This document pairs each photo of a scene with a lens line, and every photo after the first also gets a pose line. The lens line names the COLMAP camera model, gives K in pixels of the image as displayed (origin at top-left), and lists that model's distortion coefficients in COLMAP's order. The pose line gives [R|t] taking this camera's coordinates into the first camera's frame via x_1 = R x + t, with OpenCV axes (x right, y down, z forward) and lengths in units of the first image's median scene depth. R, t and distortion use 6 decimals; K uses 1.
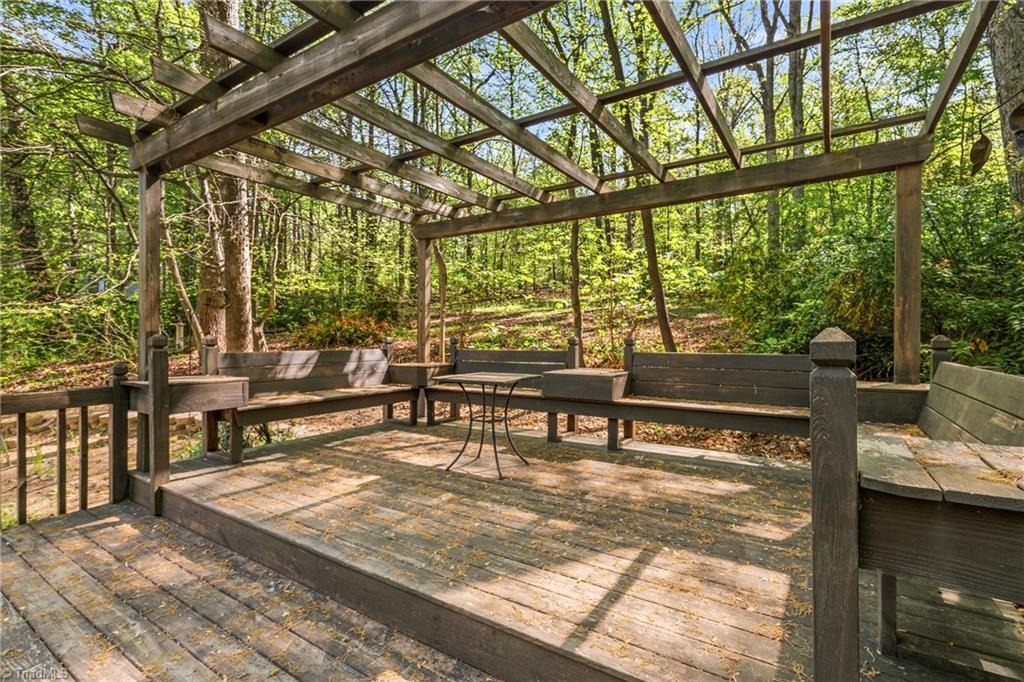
lens RADIAL K [[474.4, 0, 508.0], [0, 474.4, 342.3], [0, 0, 1]] dist [0.000608, -0.000016]
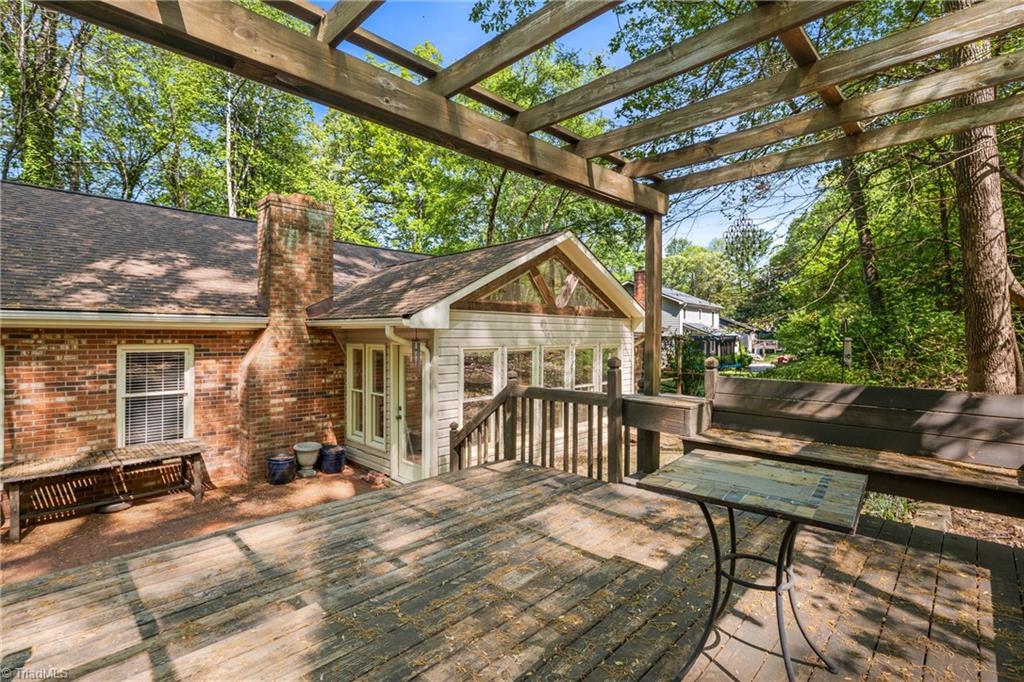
lens RADIAL K [[474.4, 0, 508.2], [0, 474.4, 339.4], [0, 0, 1]] dist [0.000608, -0.000016]
pose [[-0.204293, 0.005334, -0.978895, 0.540660], [-0.000387, 0.999985, 0.005530, -0.077112], [0.978910, 0.001509, -0.204288, 1.036619]]
